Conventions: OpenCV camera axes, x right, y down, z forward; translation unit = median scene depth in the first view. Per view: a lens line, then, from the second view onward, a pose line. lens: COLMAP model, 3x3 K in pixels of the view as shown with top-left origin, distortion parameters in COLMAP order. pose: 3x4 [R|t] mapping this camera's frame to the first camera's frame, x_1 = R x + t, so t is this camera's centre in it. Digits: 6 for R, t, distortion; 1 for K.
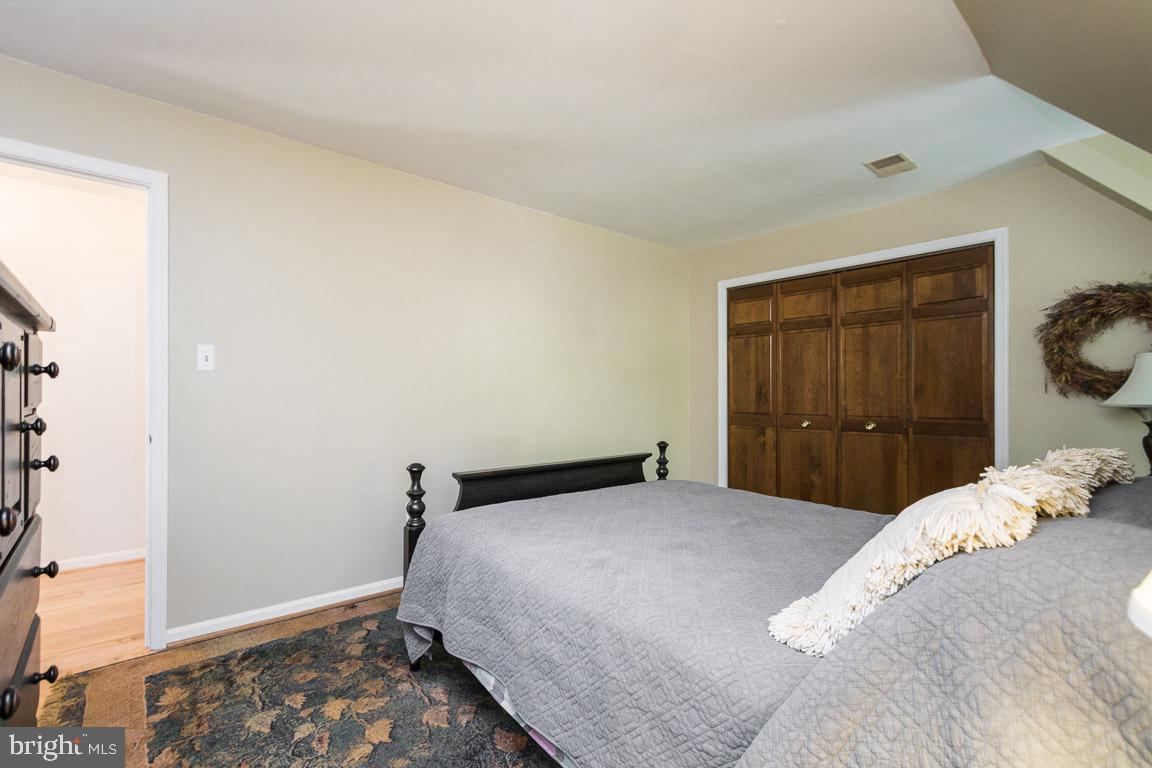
lens RADIAL K [[530.7, 0, 571.5], [0, 530.7, 395.4], [0, 0, 1]] dist [-0.000098, 0.000009]
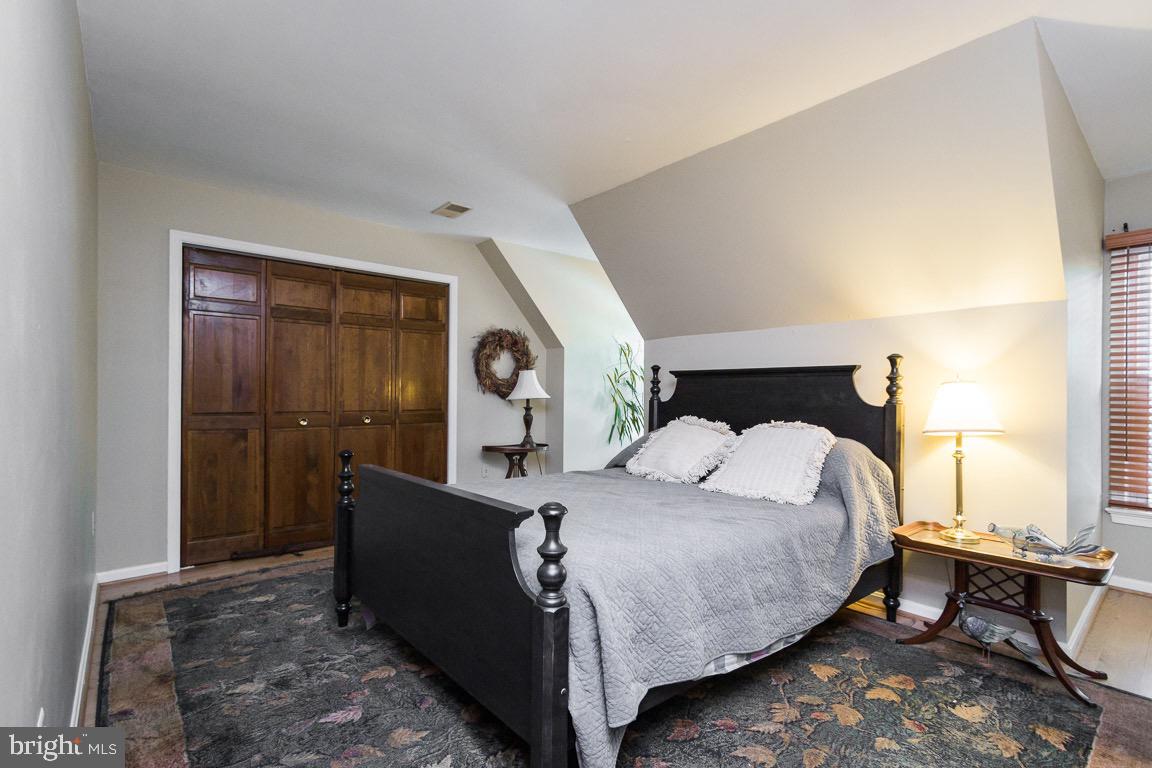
lens RADIAL K [[530.7, 0, 571.5], [0, 530.7, 395.4], [0, 0, 1]] dist [-0.000098, 0.000009]
pose [[0.012032, -0.000451, 0.999928, -0.507531], [-0.007252, 0.999974, 0.000539, 0.003408], [-0.999901, -0.007258, 0.012028, 0.538990]]
